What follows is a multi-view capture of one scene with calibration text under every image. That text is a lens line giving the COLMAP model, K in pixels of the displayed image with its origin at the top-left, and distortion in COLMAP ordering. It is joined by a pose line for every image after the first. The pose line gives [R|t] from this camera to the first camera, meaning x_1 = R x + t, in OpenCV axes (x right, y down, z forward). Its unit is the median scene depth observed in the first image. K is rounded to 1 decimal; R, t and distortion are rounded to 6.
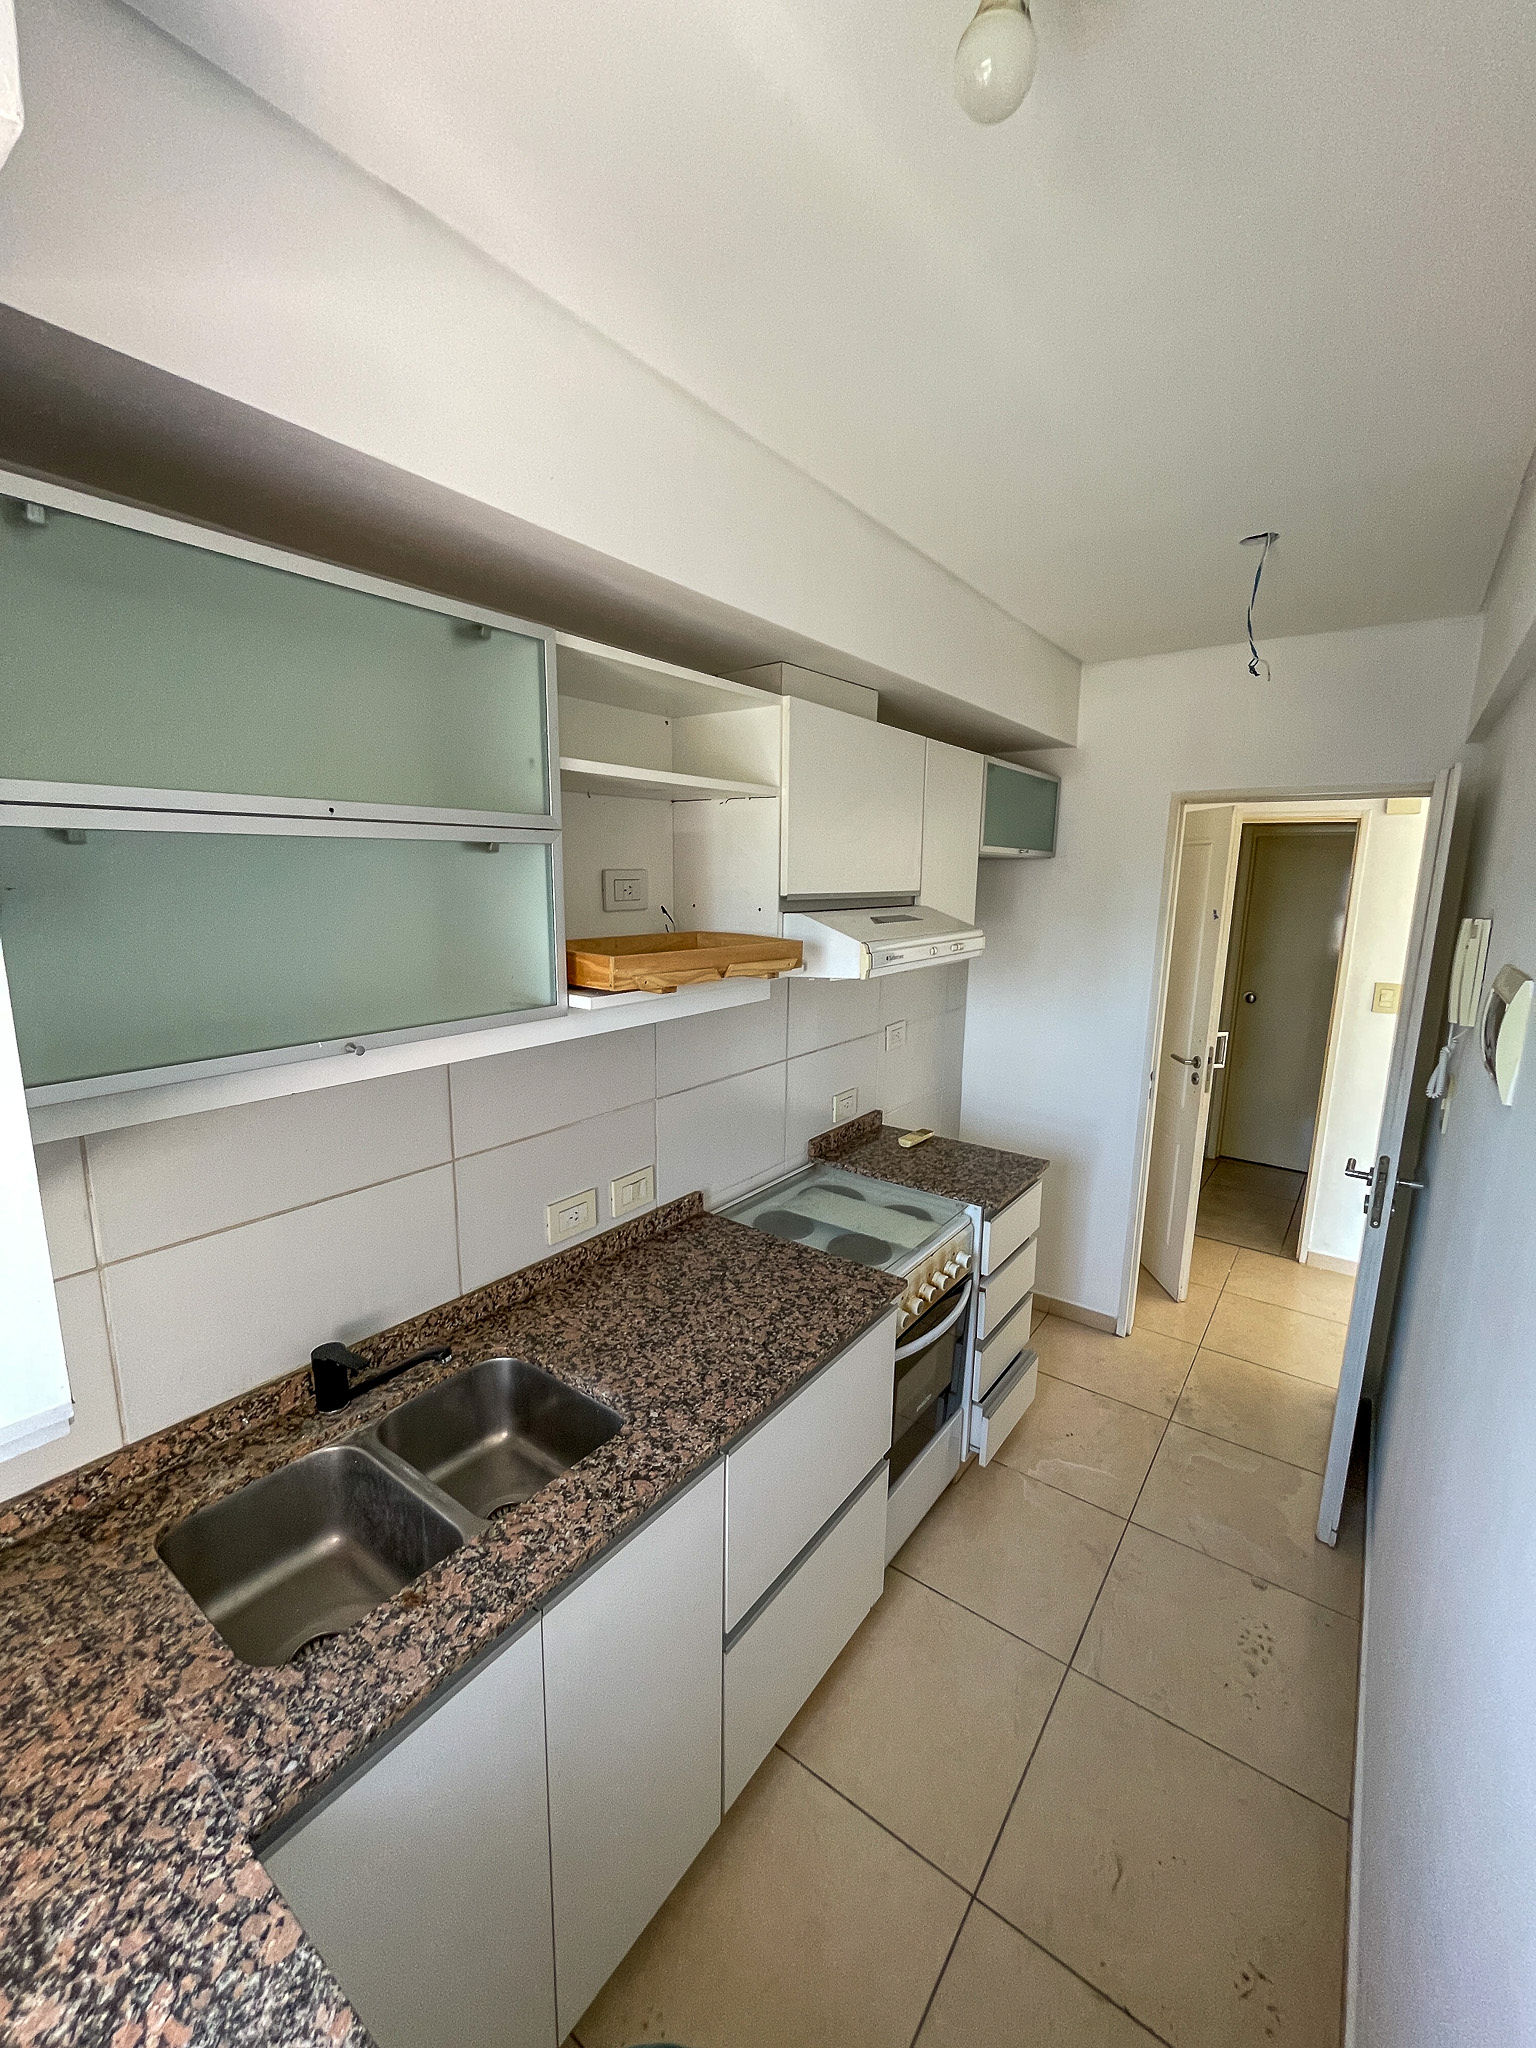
lens RADIAL K [[831.9, 0, 771.7], [0, 831.9, 1020.8], [0, 0, 1]] dist [-0.002786, -0.000159]
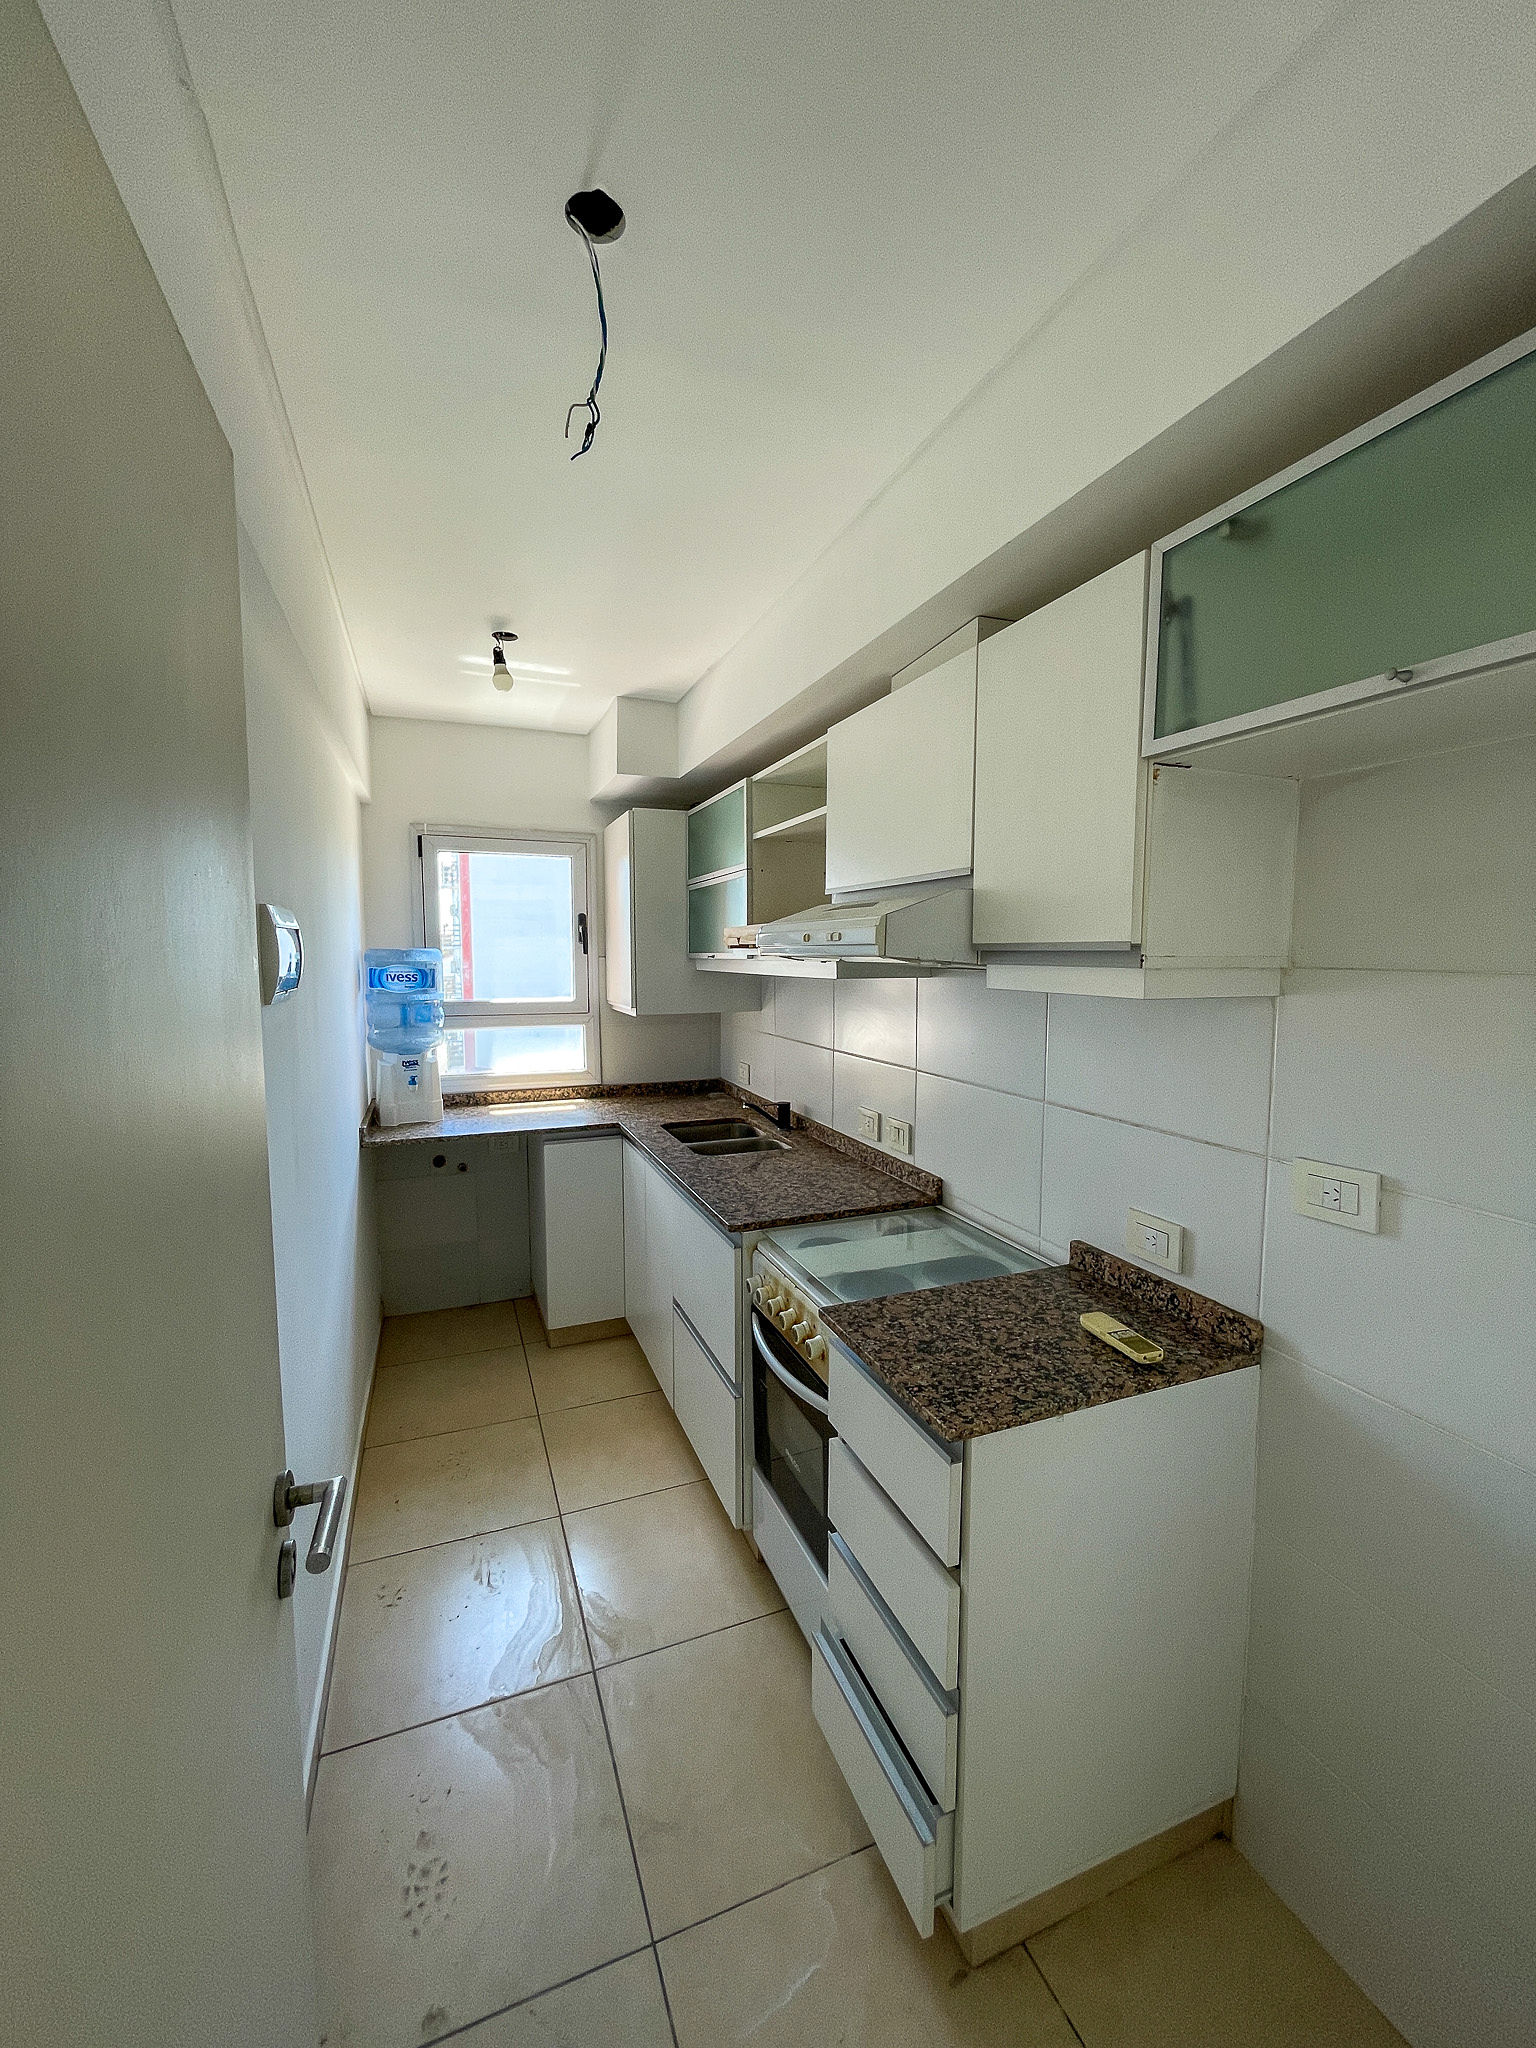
lens RADIAL K [[833.7, 0, 777.4], [0, 833.7, 1021.7], [0, 0, 1]] dist [-0.002833, -0.000157]
pose [[-0.522841, 0.056378, -0.850564, 1.323937], [-0.163840, 0.972560, 0.165177, -0.187091], [0.836536, 0.225718, -0.499258, 1.923919]]
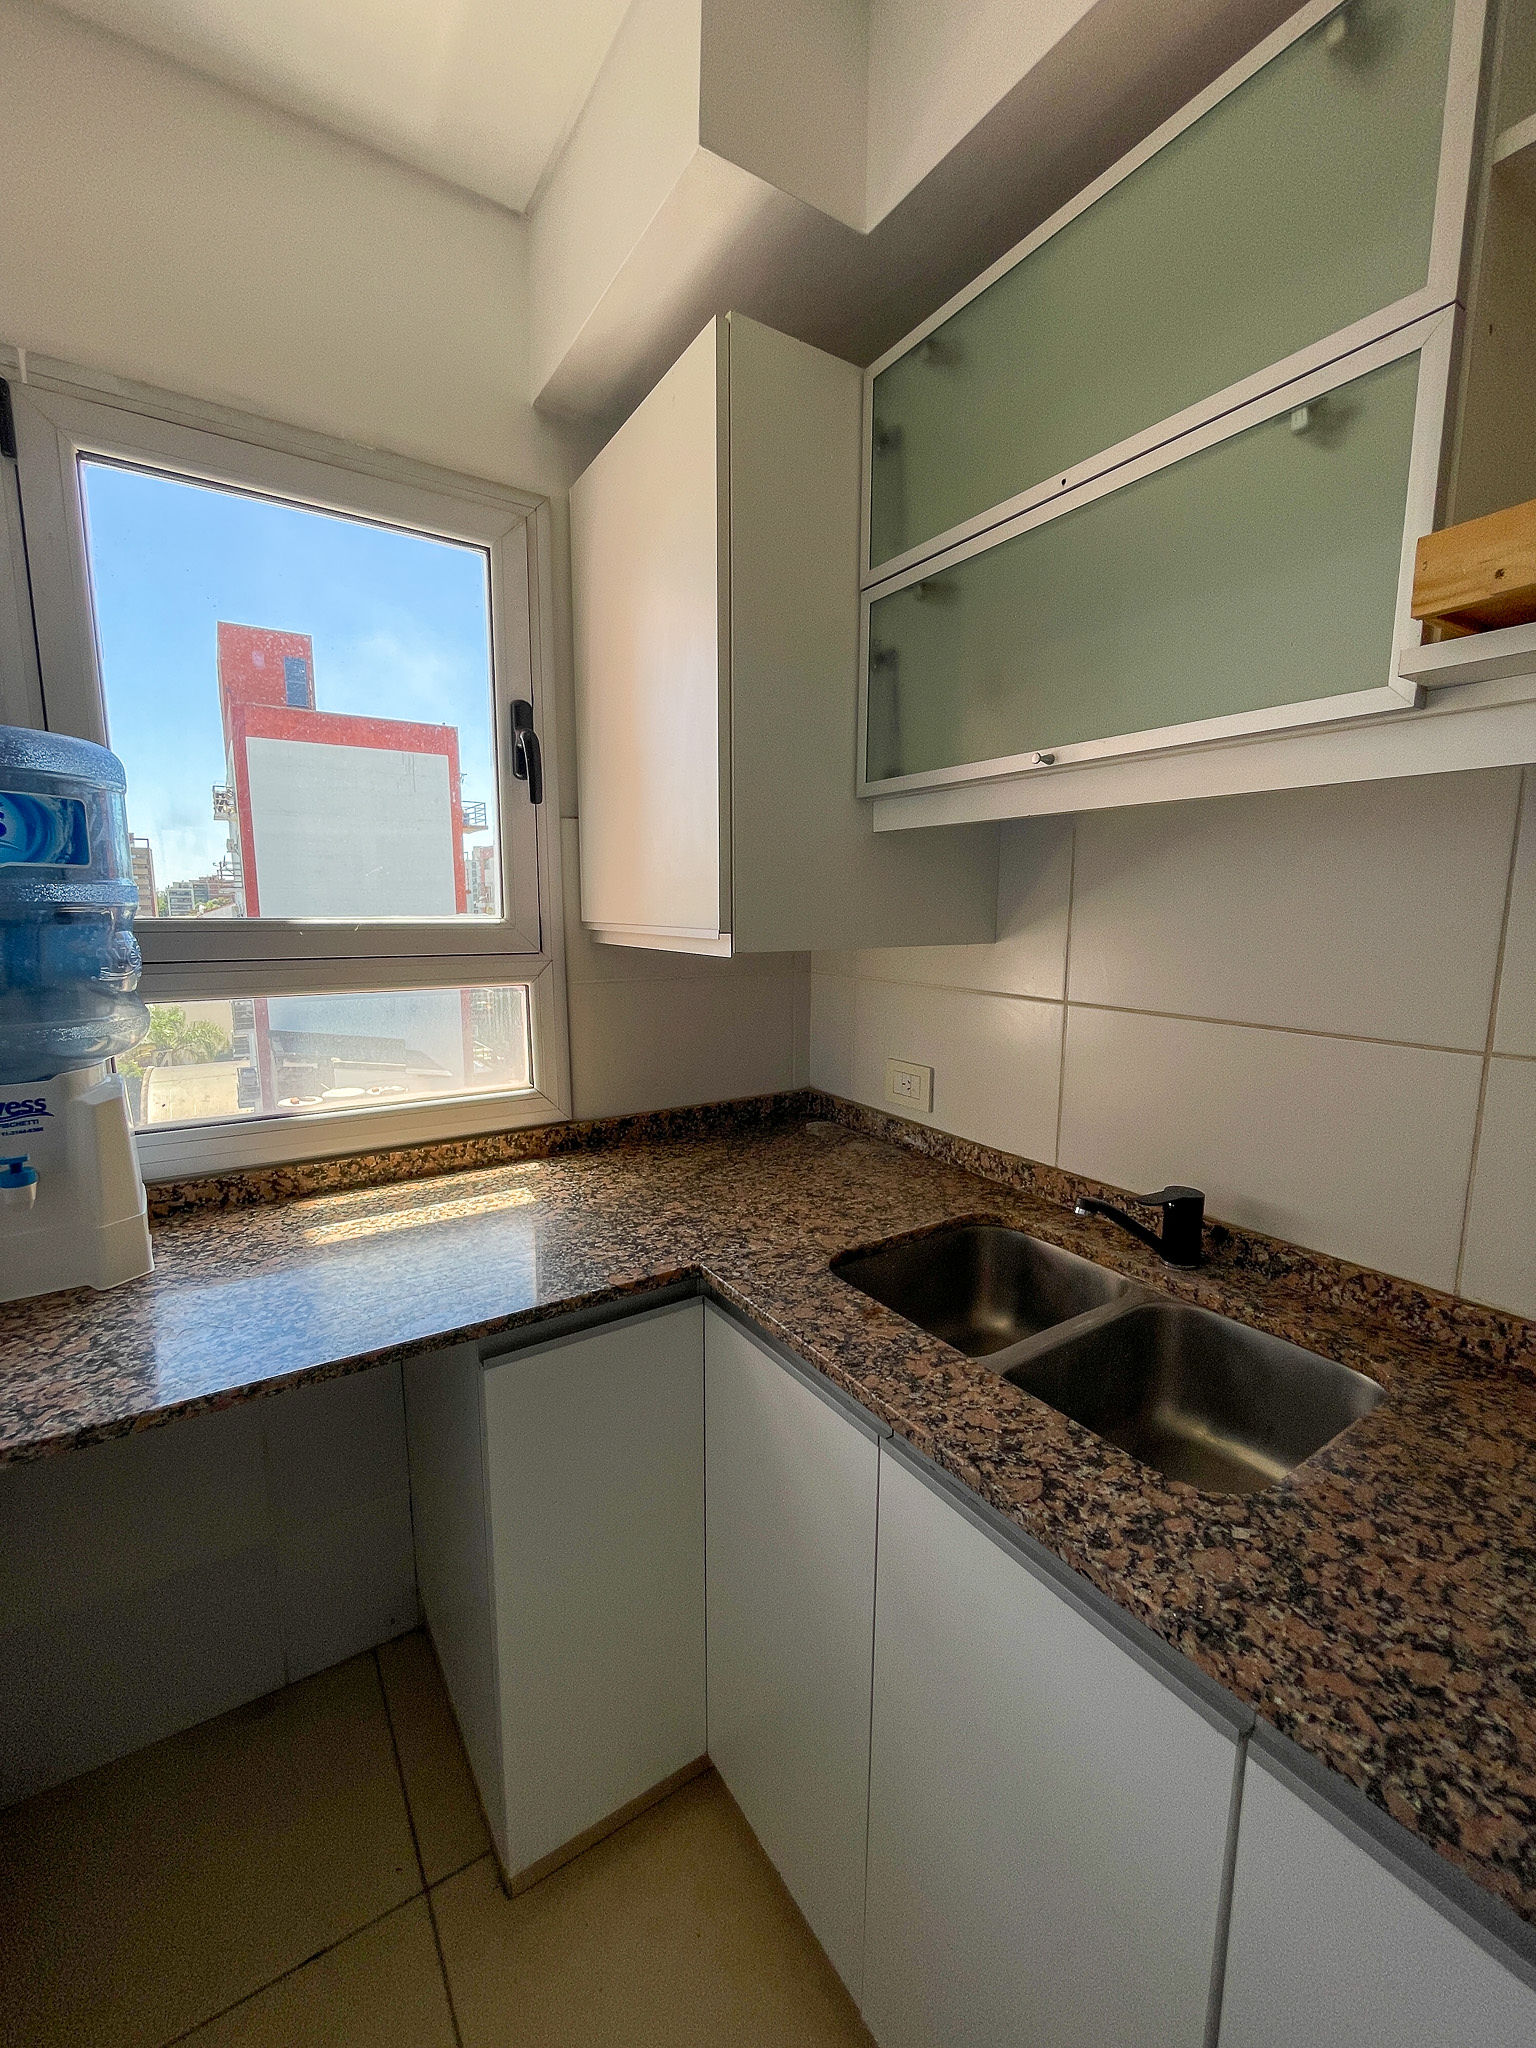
lens RADIAL K [[831.9, 0, 771.7], [0, 831.9, 1020.8], [0, 0, 1]] dist [-0.002786, -0.000159]
pose [[-0.346308, 0.116721, -0.930831, 0.335987], [-0.179983, 0.965531, 0.188034, 0.137164], [0.920694, 0.232652, -0.313363, 0.773103]]
